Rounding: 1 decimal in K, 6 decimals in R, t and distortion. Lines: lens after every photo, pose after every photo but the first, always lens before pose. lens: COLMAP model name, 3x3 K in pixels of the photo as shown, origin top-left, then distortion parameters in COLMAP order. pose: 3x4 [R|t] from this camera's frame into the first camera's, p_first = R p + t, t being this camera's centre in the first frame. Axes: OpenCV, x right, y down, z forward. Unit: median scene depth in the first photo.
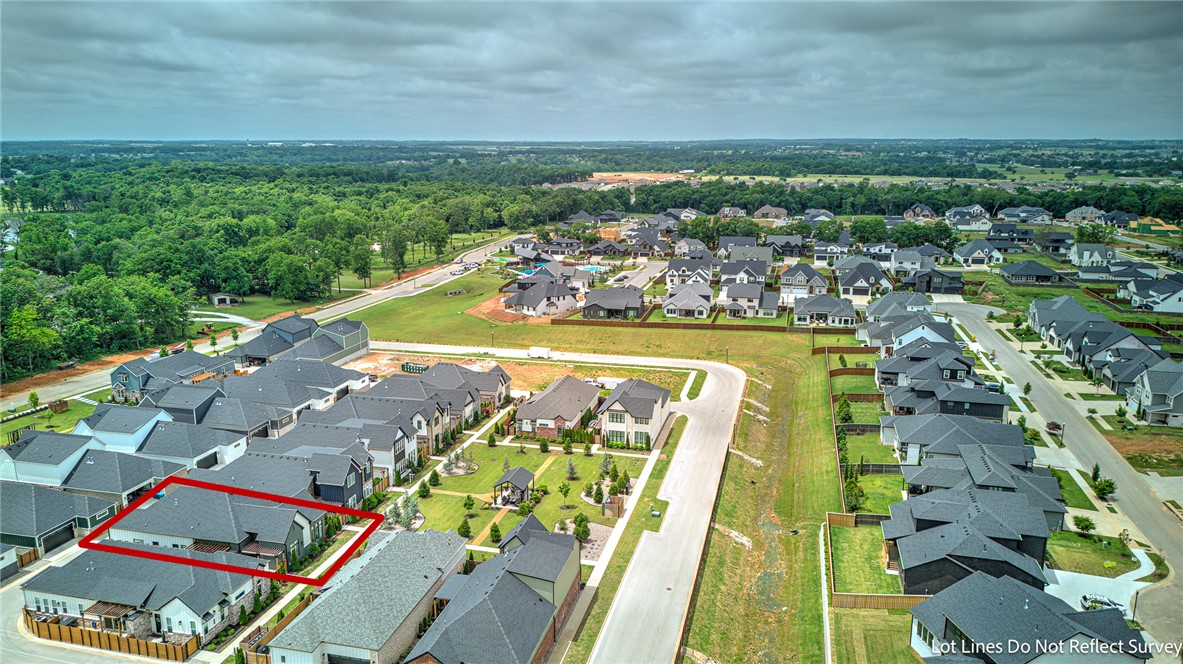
lens RADIAL K [[819.5, 0, 585.0], [0, 819.5, 333.5], [0, 0, 1]] dist [0.078754, -0.101509]
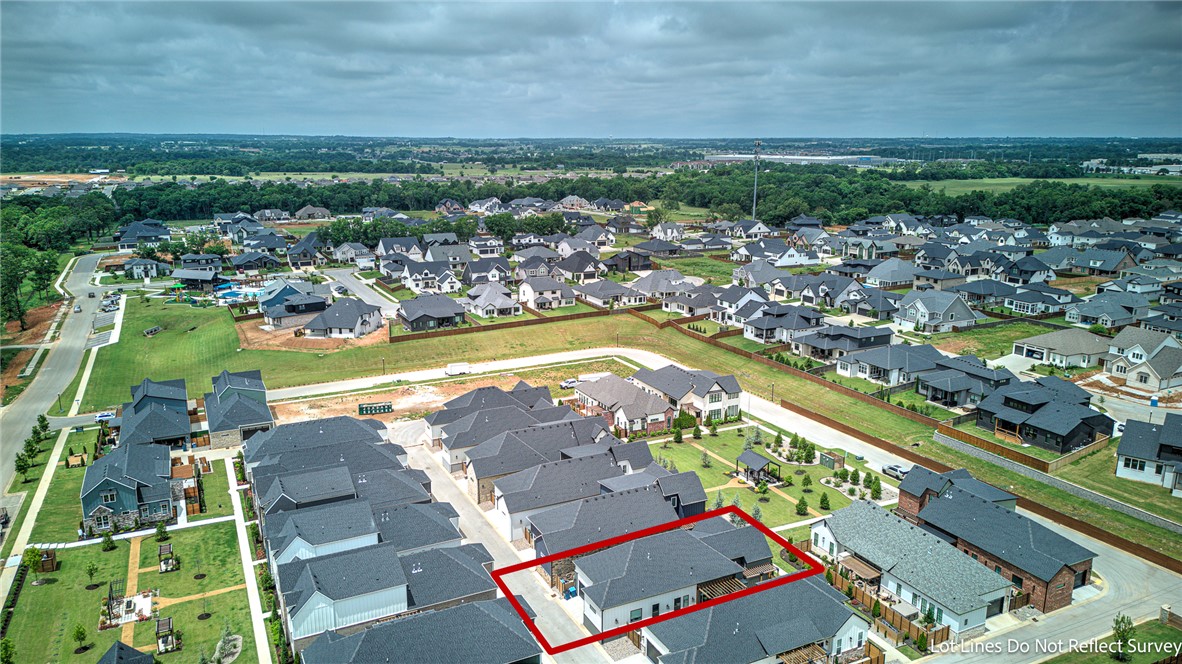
lens RADIAL K [[818.8, 0, 584.5], [0, 818.8, 333.5], [0, 0, 1]] dist [0.078754, -0.101509]
pose [[0.758636, -0.148781, 0.634299, -0.228634], [0.145825, 0.987652, 0.057253, -0.021110], [-0.634985, 0.049063, 0.770965, 0.072641]]
